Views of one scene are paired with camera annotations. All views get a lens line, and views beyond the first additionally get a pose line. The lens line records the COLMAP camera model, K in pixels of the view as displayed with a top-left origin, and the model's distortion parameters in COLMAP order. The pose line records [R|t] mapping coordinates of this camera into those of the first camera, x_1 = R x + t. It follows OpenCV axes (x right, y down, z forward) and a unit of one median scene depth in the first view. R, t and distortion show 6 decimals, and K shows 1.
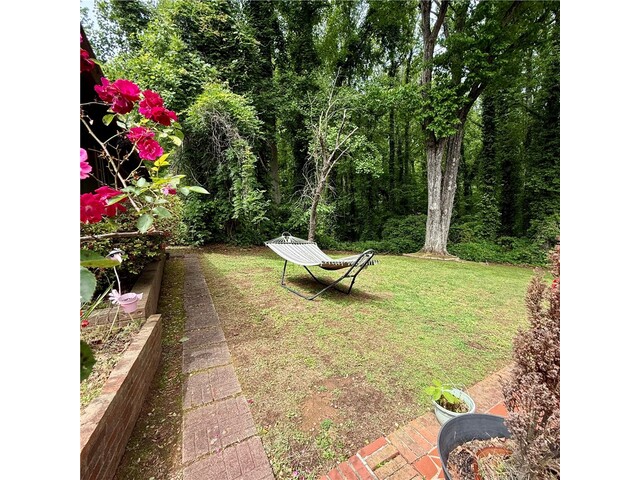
lens RADIAL K [[257.6, 0, 320.4], [0, 257.6, 240.1], [0, 0, 1]] dist [-0.001086, -0.000052]
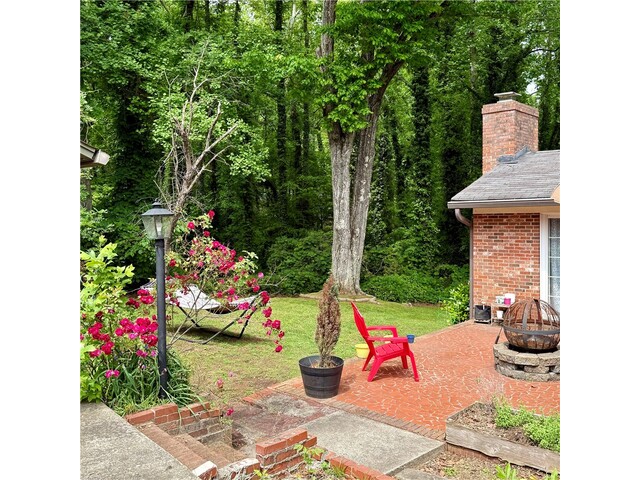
lens RADIAL K [[523.5, 0, 321.2], [0, 523.5, 236.3], [0, 0, 1]] dist [0.083934, -0.001314]
pose [[0.942071, 0.005214, 0.335373, -0.087383], [0.015296, 0.998171, -0.058486, -0.017473], [-0.335064, 0.060227, 0.940268, -0.320826]]
